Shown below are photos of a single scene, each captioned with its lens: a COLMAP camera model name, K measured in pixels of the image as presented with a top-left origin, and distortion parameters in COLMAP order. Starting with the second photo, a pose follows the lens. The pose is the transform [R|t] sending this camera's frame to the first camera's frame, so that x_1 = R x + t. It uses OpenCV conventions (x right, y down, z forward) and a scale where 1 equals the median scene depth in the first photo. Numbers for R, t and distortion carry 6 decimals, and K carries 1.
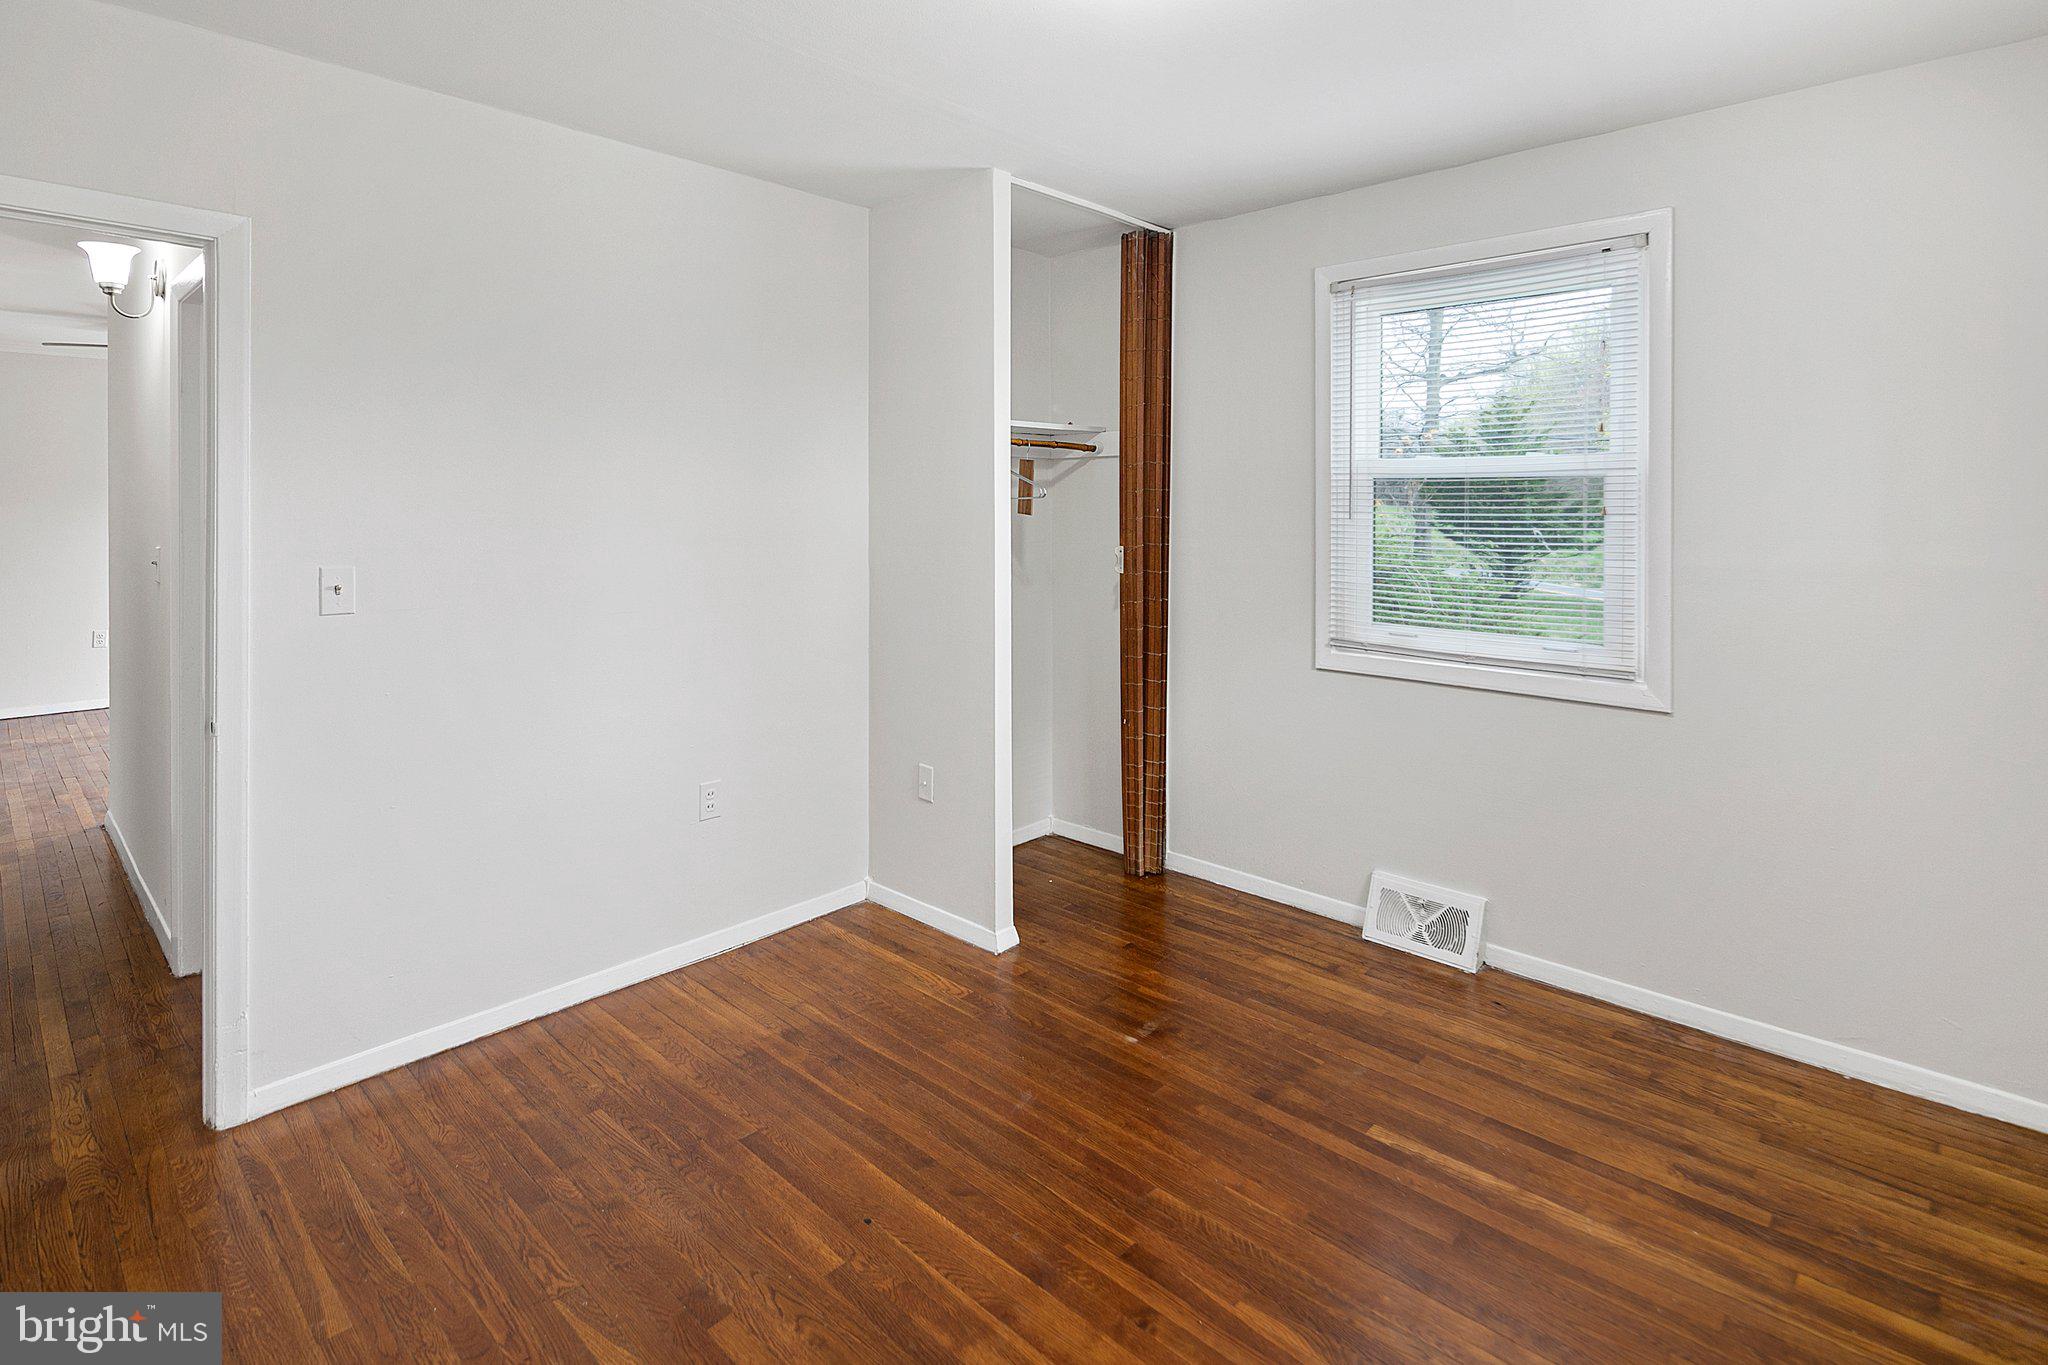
lens RADIAL K [[987.6, 0, 1030.6], [0, 987.6, 681.6], [0, 0, 1]] dist [0.001364, 0.000016]
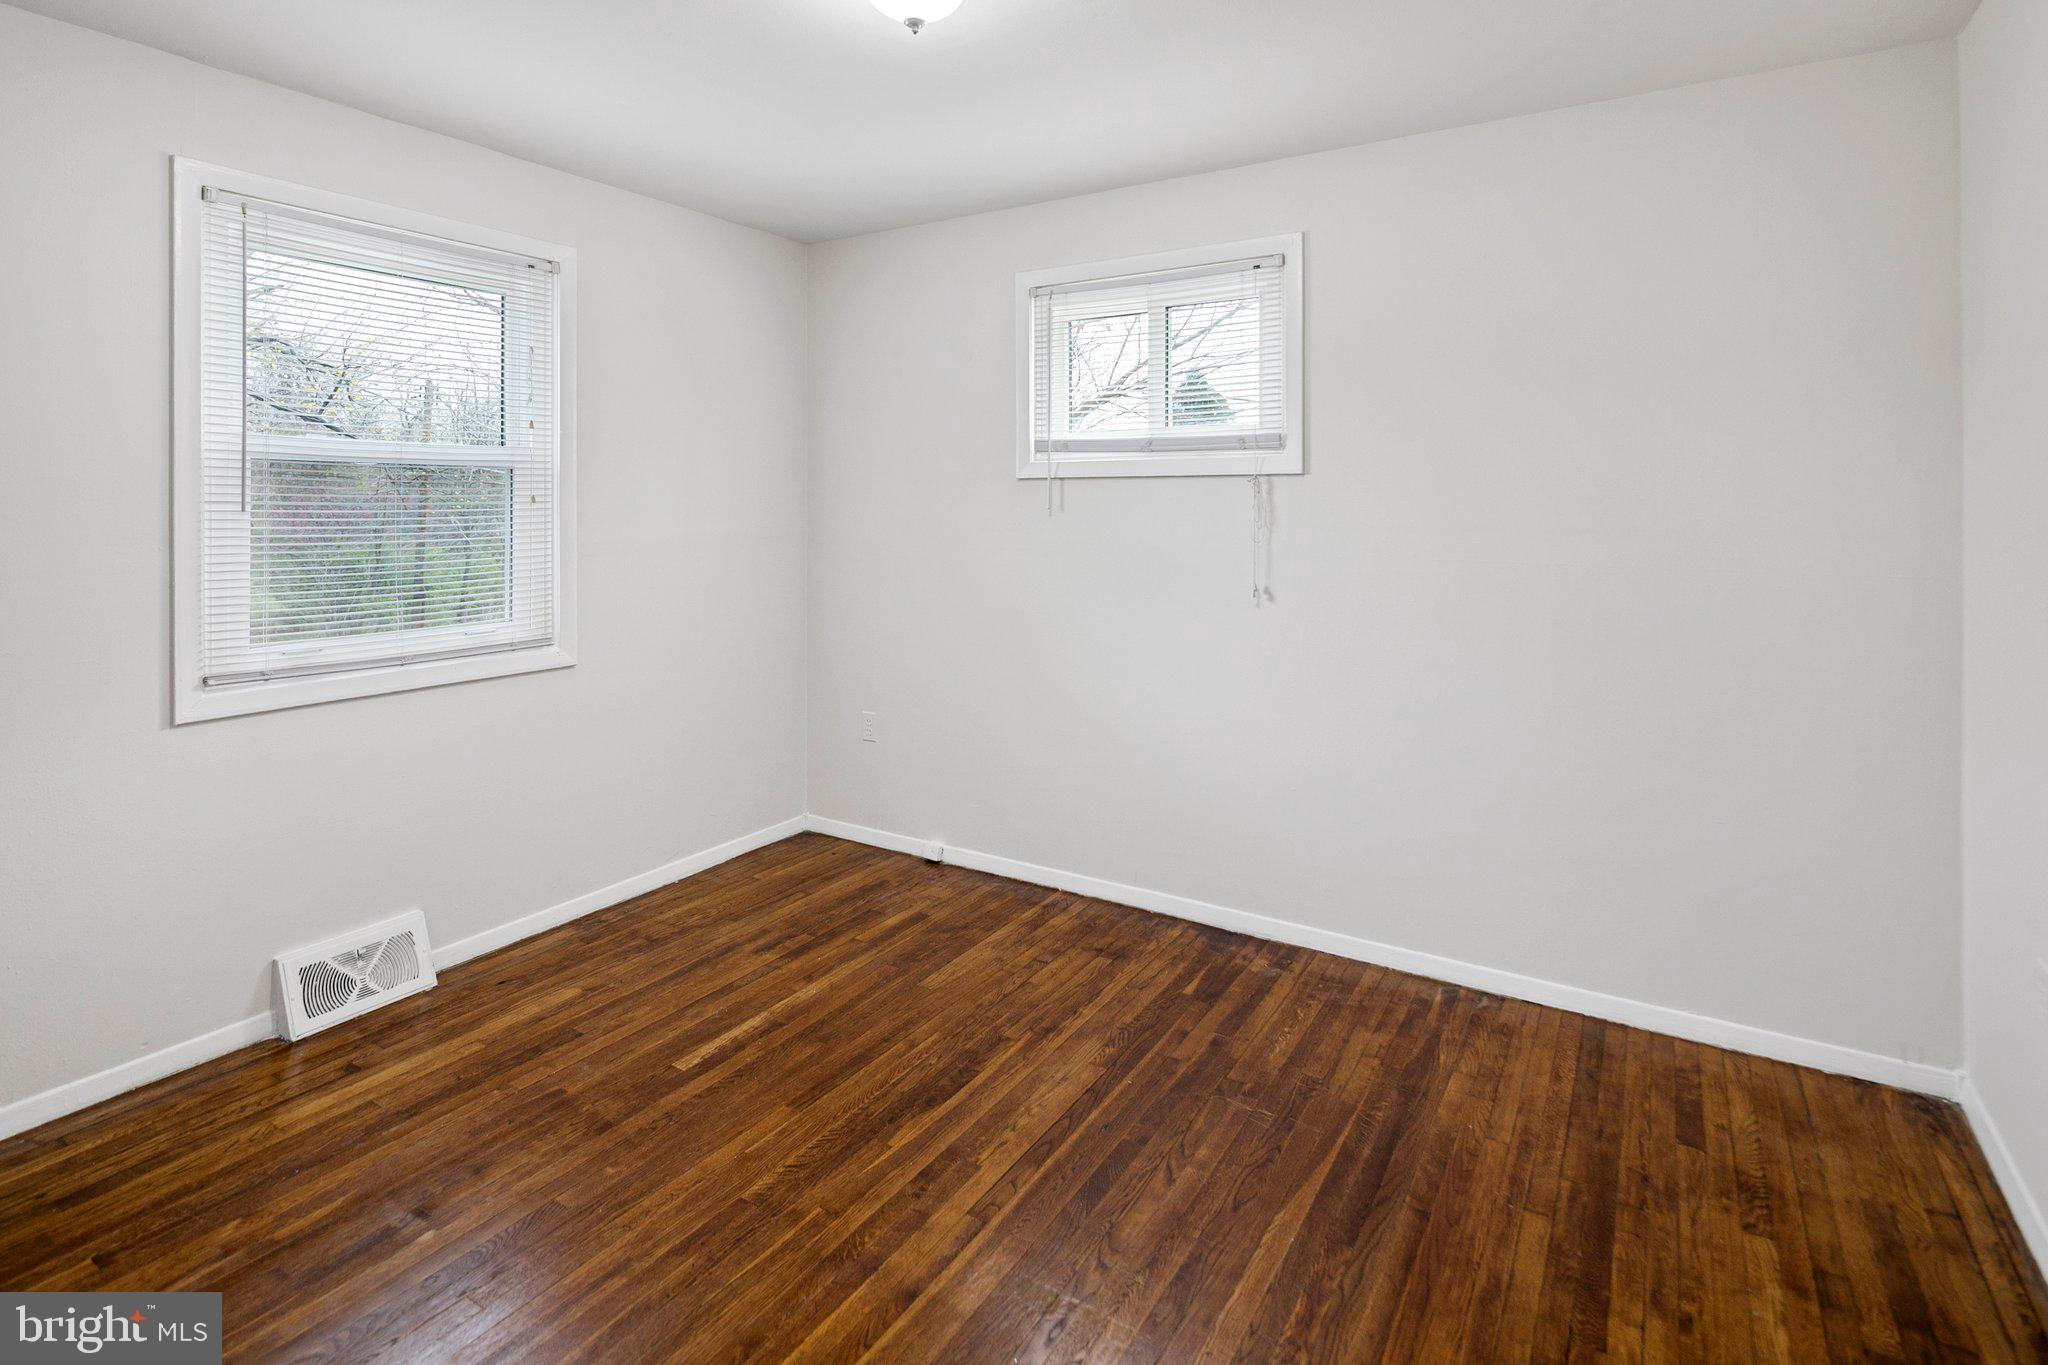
lens RADIAL K [[987.6, 0, 1030.6], [0, 987.6, 681.6], [0, 0, 1]] dist [0.001364, 0.000016]
pose [[-0.191394, -0.176015, 0.965602, -0.672870], [0.177041, 0.961462, 0.210352, -0.110250], [-0.965414, 0.211212, -0.152856, 0.668079]]
